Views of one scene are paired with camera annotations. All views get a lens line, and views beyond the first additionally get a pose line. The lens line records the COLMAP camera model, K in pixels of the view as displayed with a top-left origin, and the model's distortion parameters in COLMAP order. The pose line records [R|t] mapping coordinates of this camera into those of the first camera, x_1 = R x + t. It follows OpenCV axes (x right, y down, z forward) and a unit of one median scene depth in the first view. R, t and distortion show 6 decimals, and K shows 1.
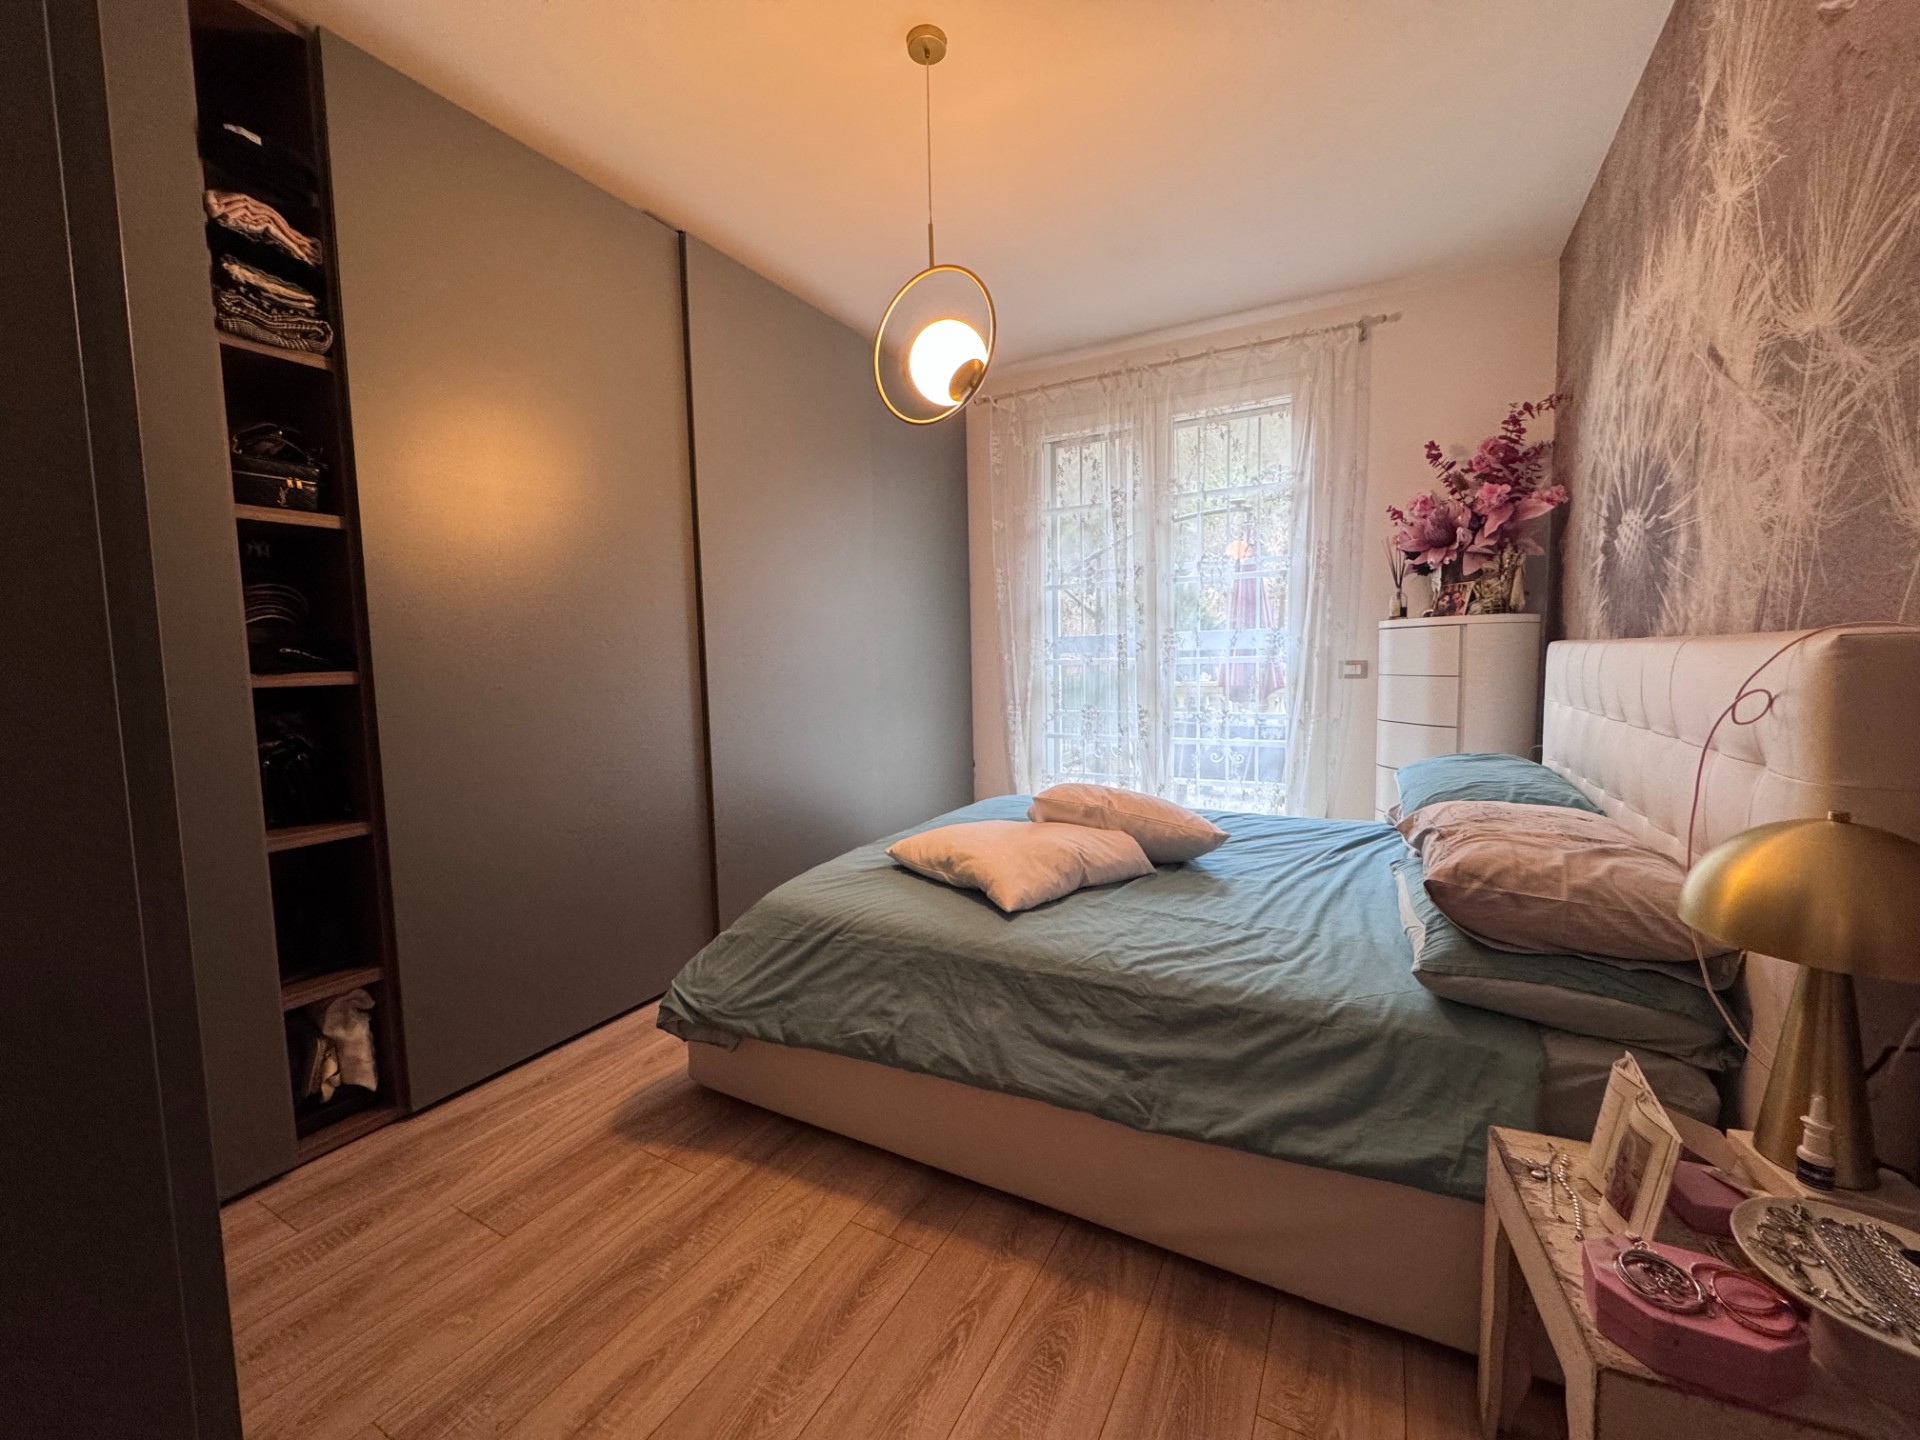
lens RADIAL K [[774.4, 0, 960.1], [0, 774.4, 720.8], [0, 0, 1]] dist [-0.006171, 0.000559]
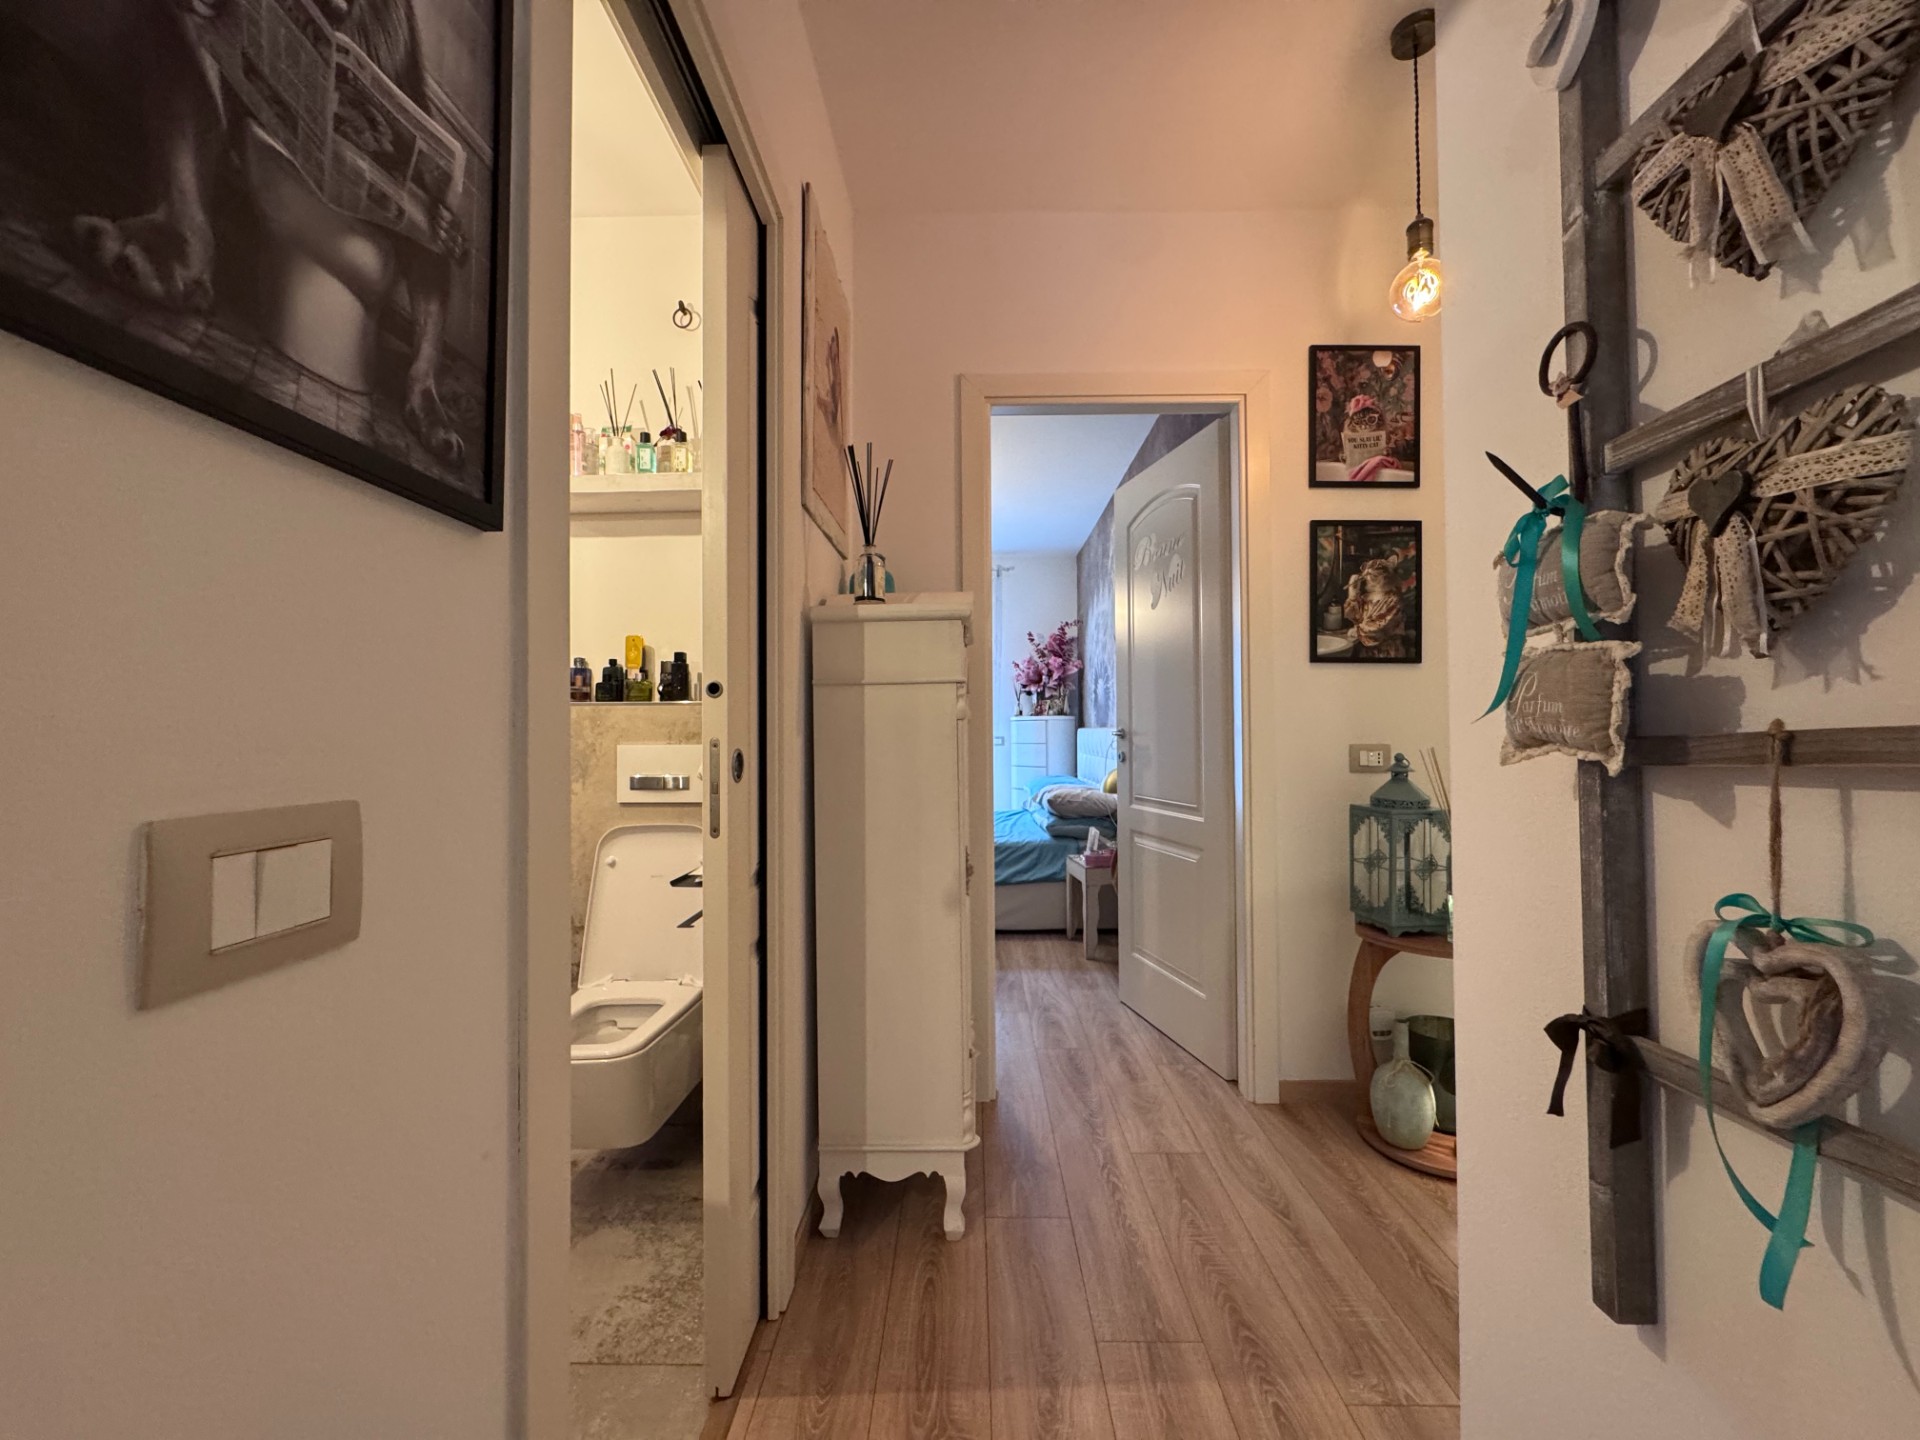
lens RADIAL K [[774.4, 0, 960.8], [0, 774.4, 720.3], [0, 0, 1]] dist [-0.006171, 0.000559]
pose [[0.884181, 0.020797, 0.466682, -0.584102], [0.027004, 0.995063, -0.095505, 0.079432], [-0.466364, 0.097046, 0.879253, -0.811323]]
